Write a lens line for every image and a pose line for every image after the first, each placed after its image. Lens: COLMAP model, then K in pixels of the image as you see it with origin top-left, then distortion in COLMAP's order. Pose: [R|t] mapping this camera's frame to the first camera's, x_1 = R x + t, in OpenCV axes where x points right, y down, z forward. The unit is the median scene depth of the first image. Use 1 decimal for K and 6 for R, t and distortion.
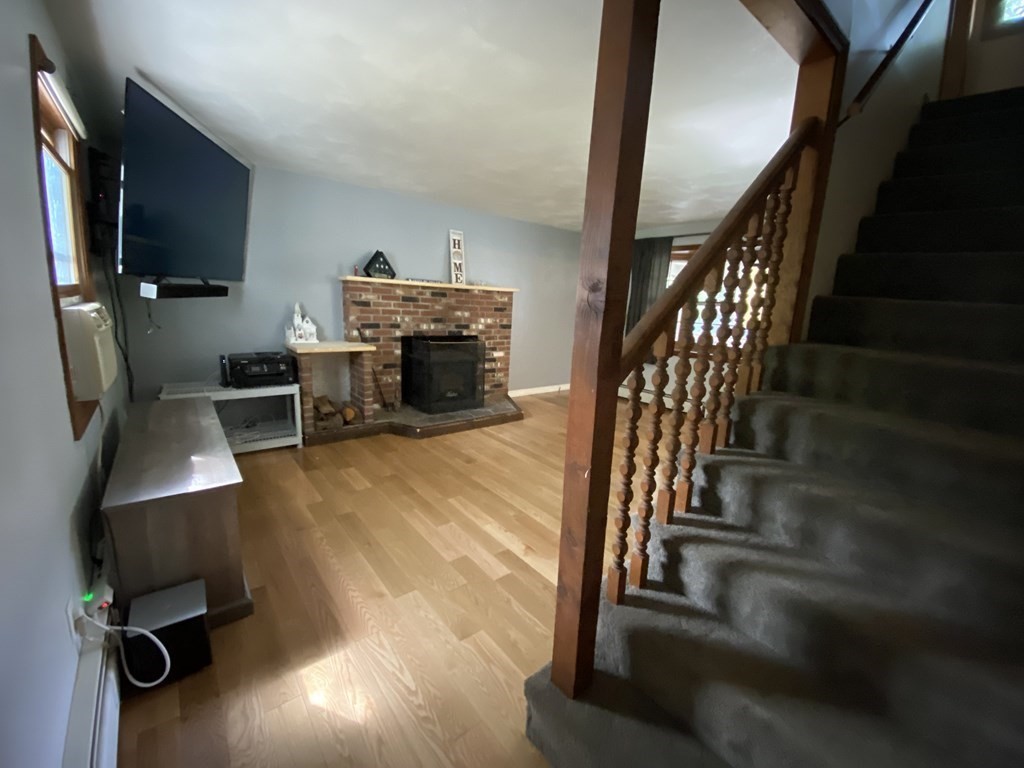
lens RADIAL K [[414.3, 0, 513.4], [0, 414.3, 387.0], [0, 0, 1]] dist [0.023810, -0.034408]
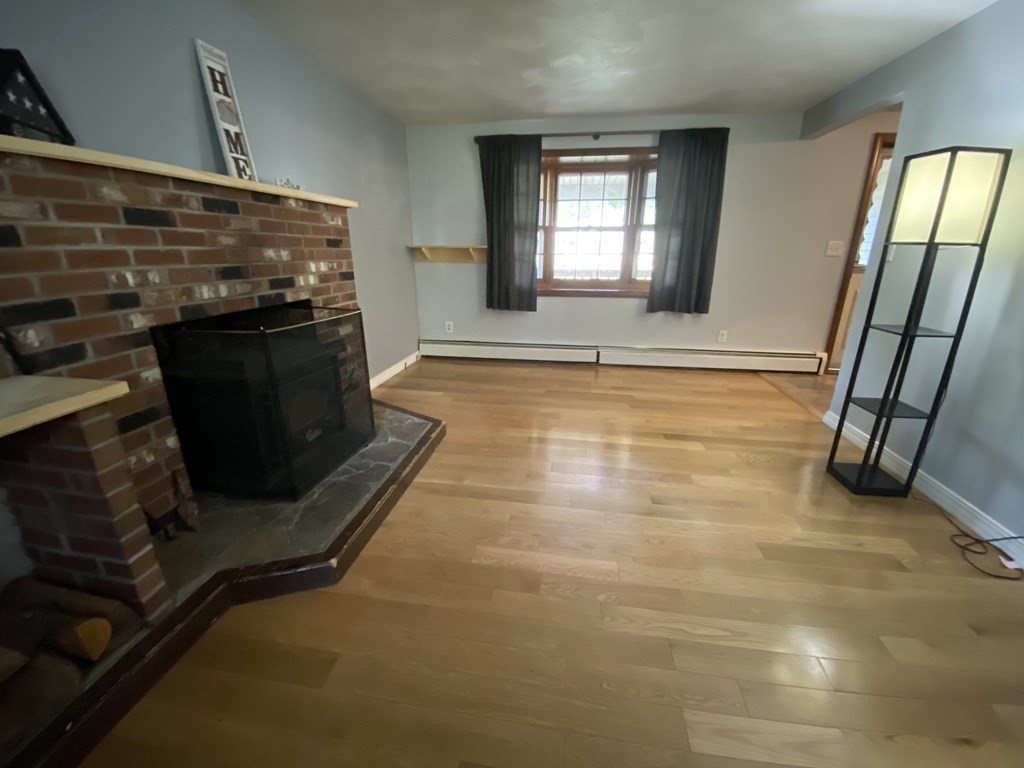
lens RADIAL K [[414.4, 0, 513.6], [0, 414.4, 385.9], [0, 0, 1]] dist [0.007816, -0.016804]
pose [[0.735588, -0.250637, 0.629358, -0.279277], [0.163045, 0.967232, 0.194626, -0.094145], [-0.657516, -0.040551, 0.752349, 0.545441]]
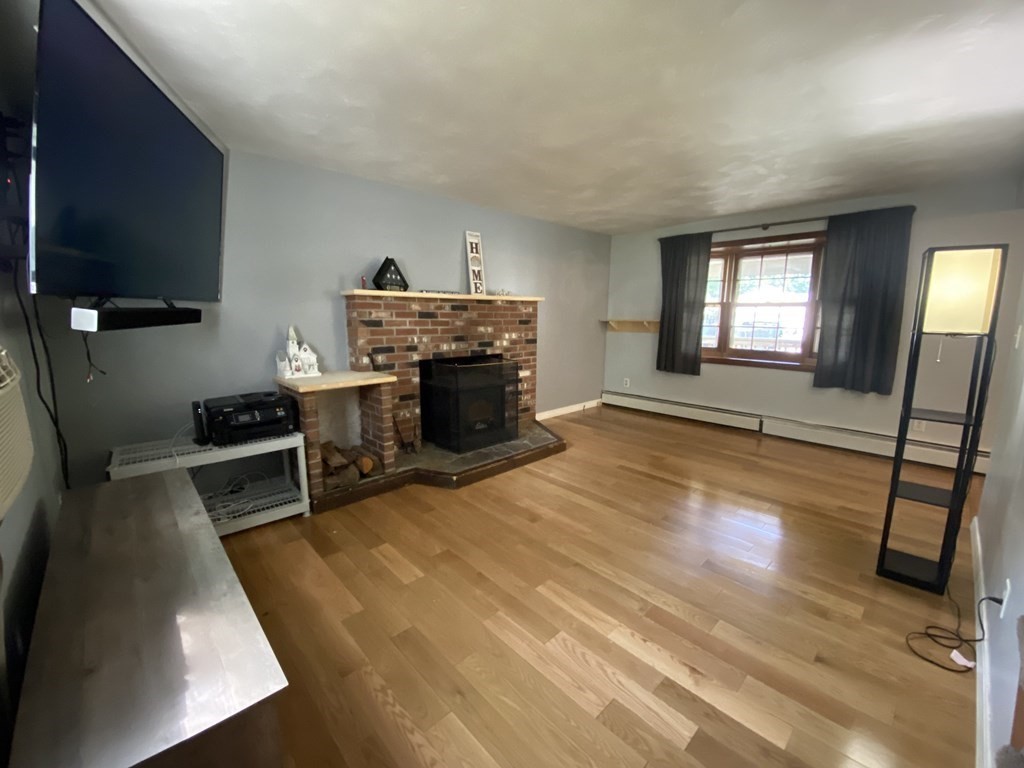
lens RADIAL K [[412.4, 0, 510.3], [0, 412.4, 385.3], [0, 0, 1]] dist [0.017719, -0.021387]
pose [[0.996004, -0.057666, 0.068194, -0.151405], [0.059490, 0.997915, -0.025013, -0.042915], [-0.066609, 0.028970, 0.997358, 0.180046]]
